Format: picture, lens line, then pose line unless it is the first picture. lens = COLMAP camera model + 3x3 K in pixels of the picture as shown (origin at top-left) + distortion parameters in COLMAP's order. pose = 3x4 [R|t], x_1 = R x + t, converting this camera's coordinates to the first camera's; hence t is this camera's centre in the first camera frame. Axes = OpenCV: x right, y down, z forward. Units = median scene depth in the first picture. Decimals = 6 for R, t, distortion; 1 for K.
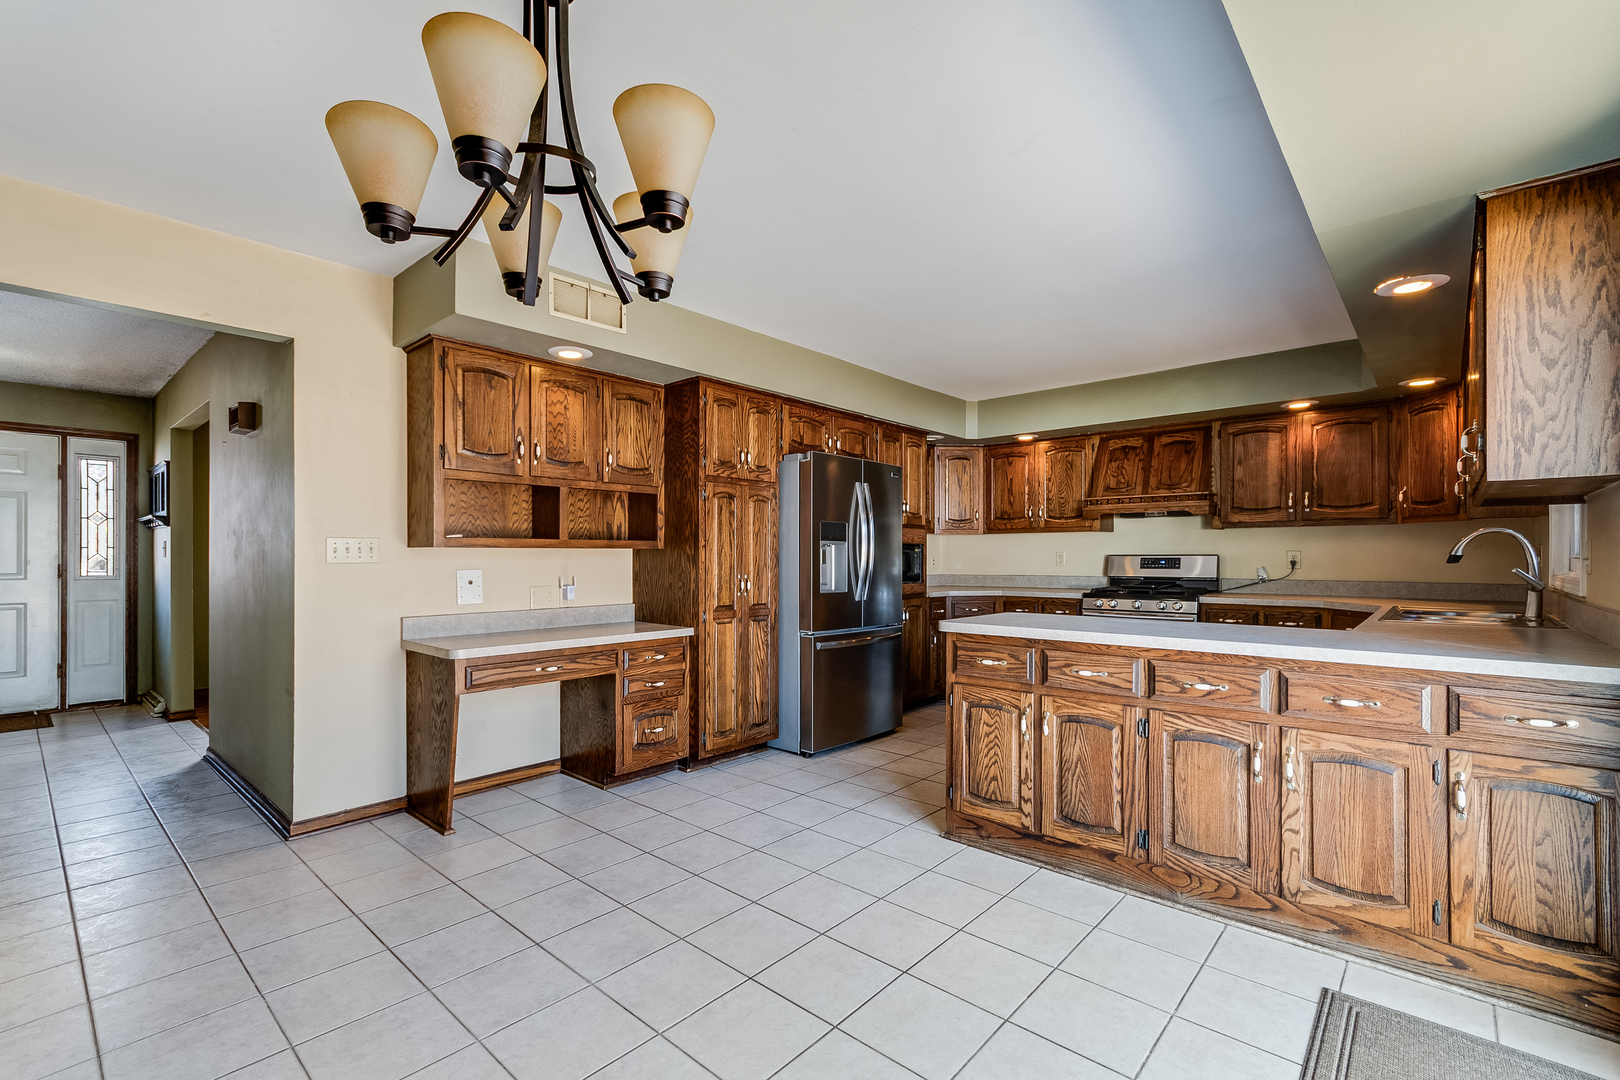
lens RADIAL K [[713.2, 0, 806.7], [0, 713.2, 552.1], [0, 0, 1]] dist [0.004459, -0.000356]
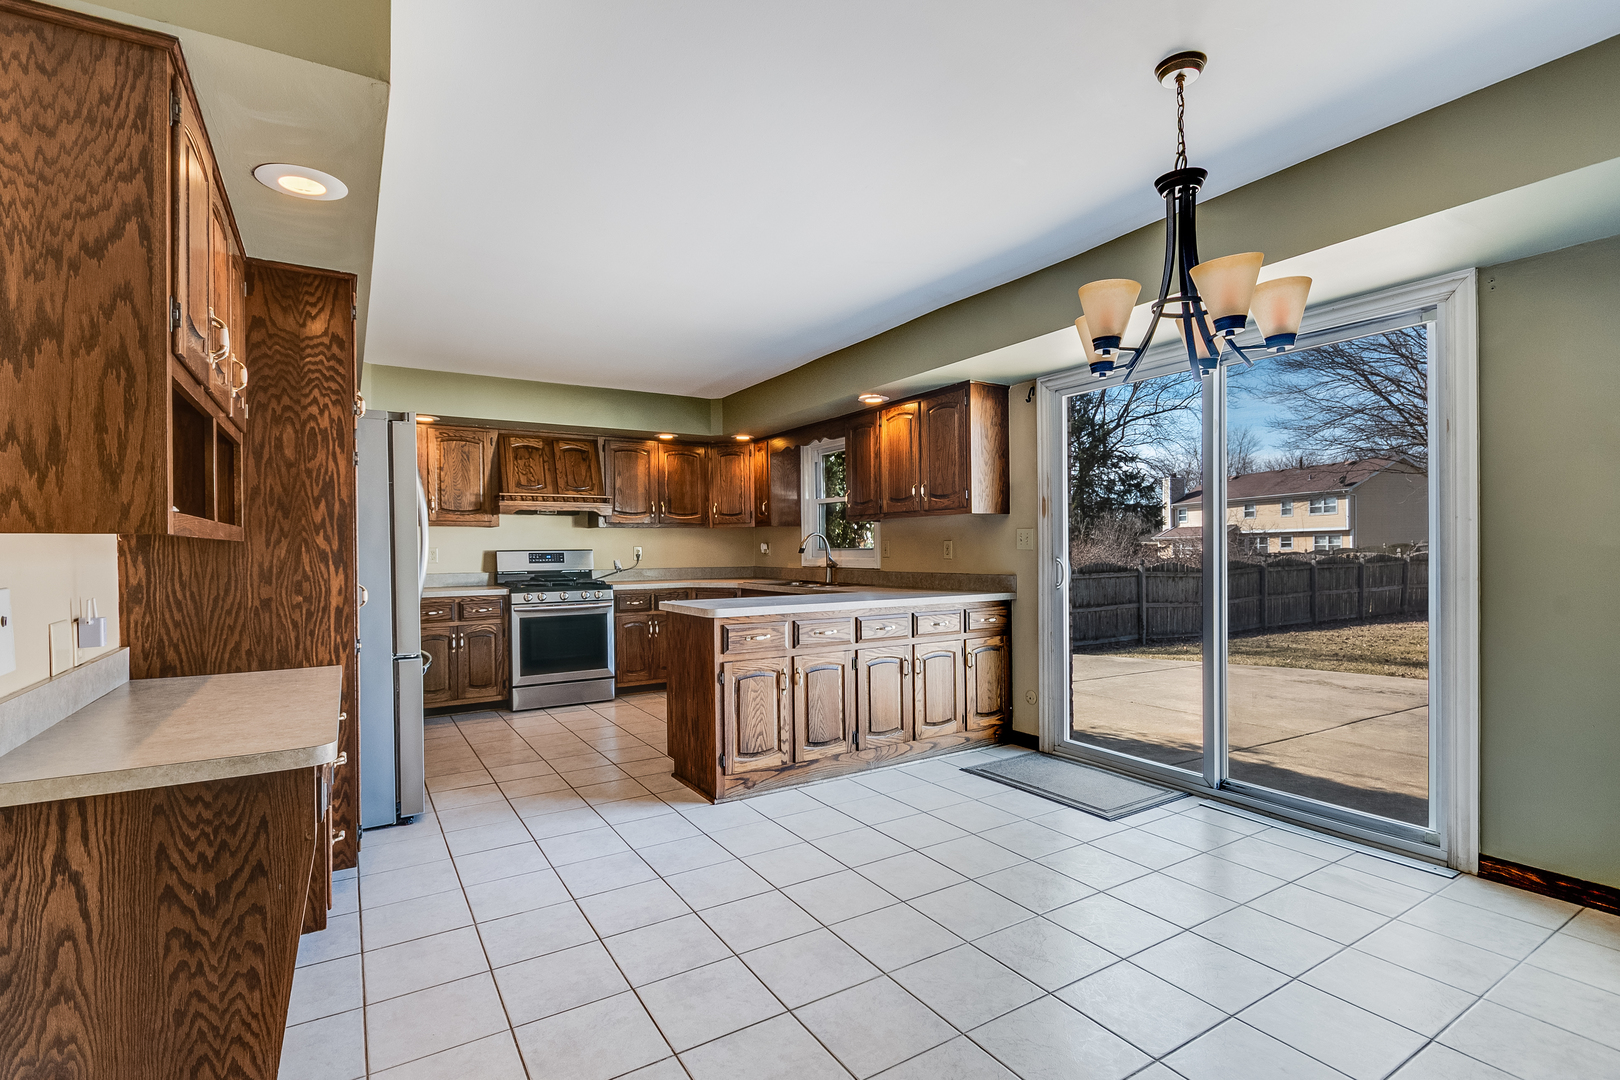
lens RADIAL K [[754.1, 0, 810.8], [0, 754.1, 549.8], [0, 0, 1]] dist [-0.000749, -0.000185]
pose [[0.280987, -0.003266, 0.959706, -0.981767], [0.002756, 0.999993, 0.002596, 0.003211], [-0.959708, 0.001916, 0.280994, 0.586665]]
